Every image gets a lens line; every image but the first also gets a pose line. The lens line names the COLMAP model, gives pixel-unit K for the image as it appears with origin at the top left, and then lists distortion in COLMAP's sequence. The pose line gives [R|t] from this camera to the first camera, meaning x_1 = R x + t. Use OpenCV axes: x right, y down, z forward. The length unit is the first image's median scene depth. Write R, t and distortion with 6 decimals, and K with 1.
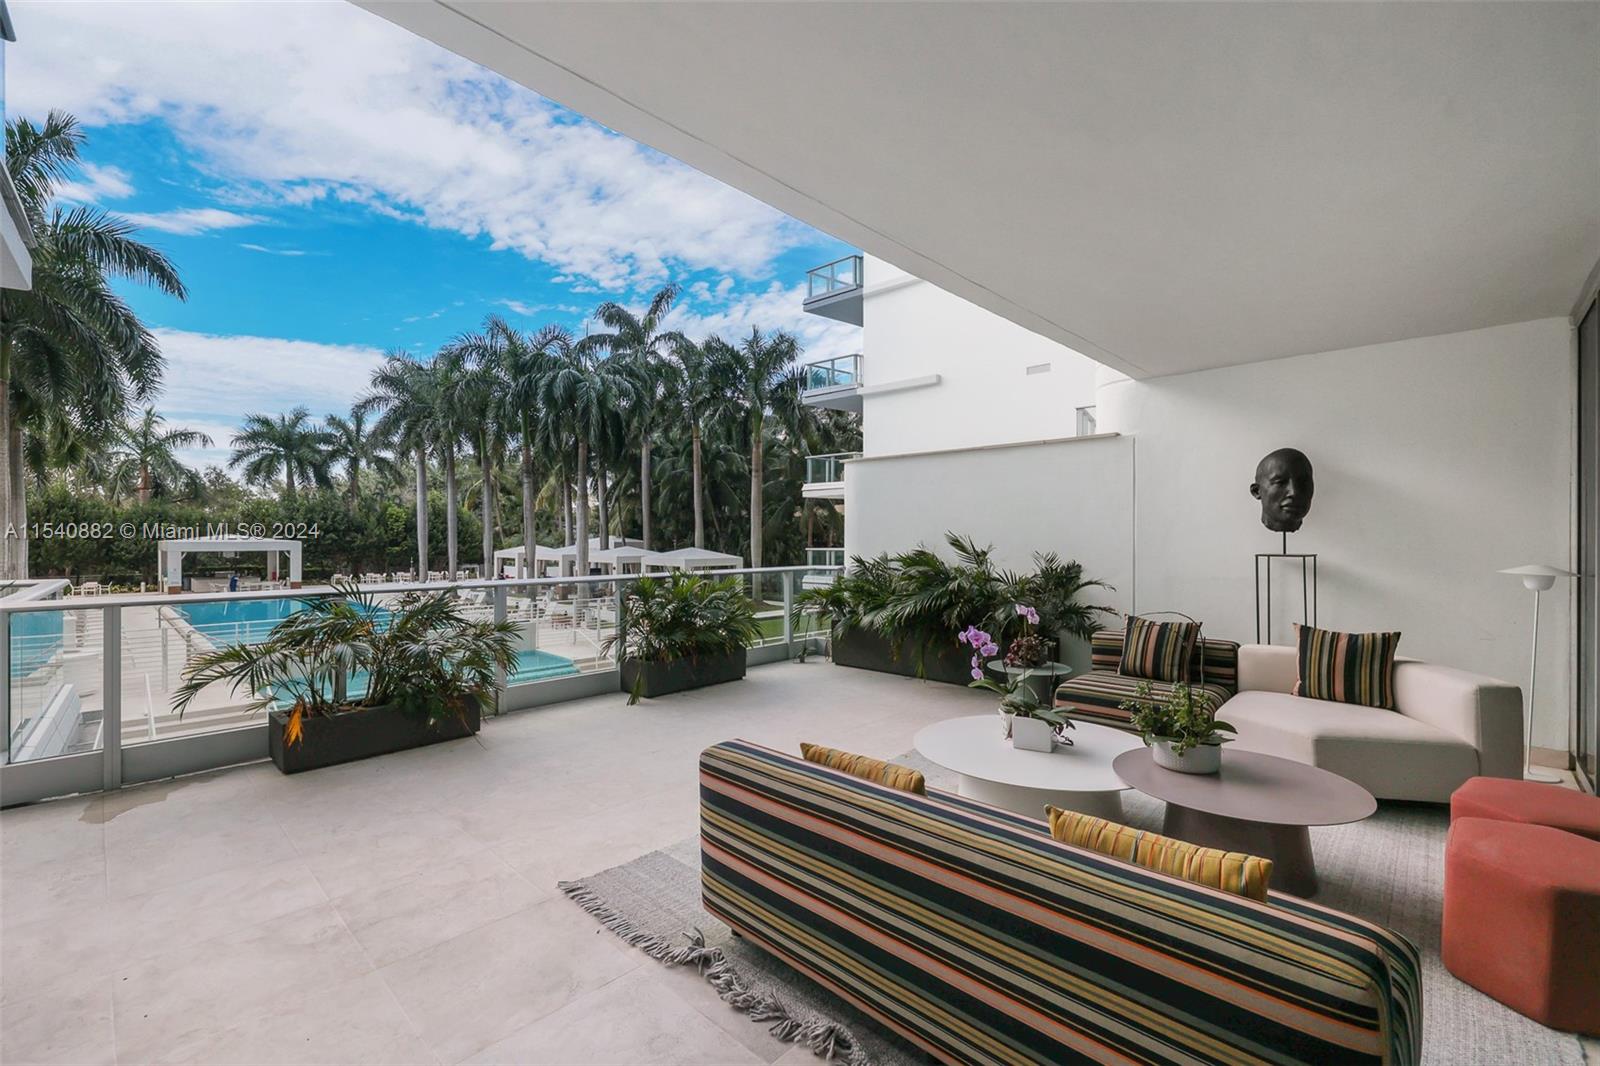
lens RADIAL K [[692.6, 0, 781.5], [0, 692.6, 532.6], [0, 0, 1]] dist [-0.001737, -0.000297]
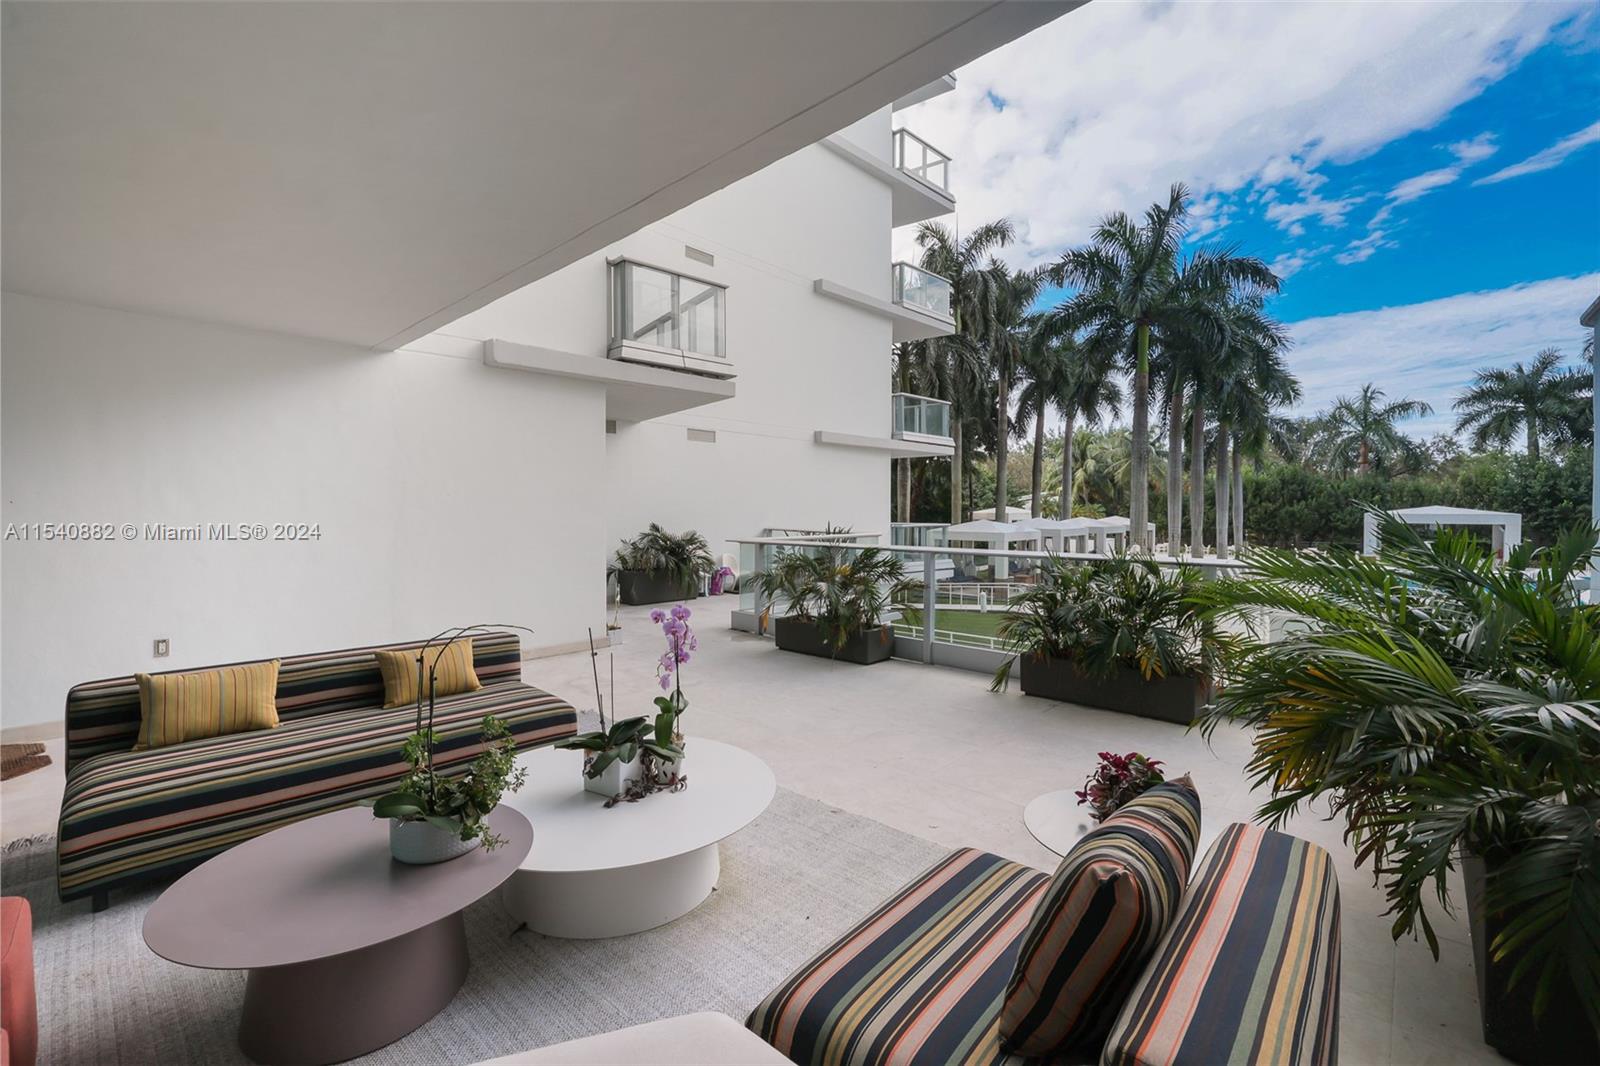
lens RADIAL K [[674.3, 0, 796.5], [0, 674.3, 531.9], [0, 0, 1]] dist [-0.002457, -0.000247]
pose [[0.031615, 0.035607, -0.998866, 0.084480], [0.005190, 0.999346, 0.035788, 0.000611], [0.999487, -0.006316, 0.031409, 0.092173]]
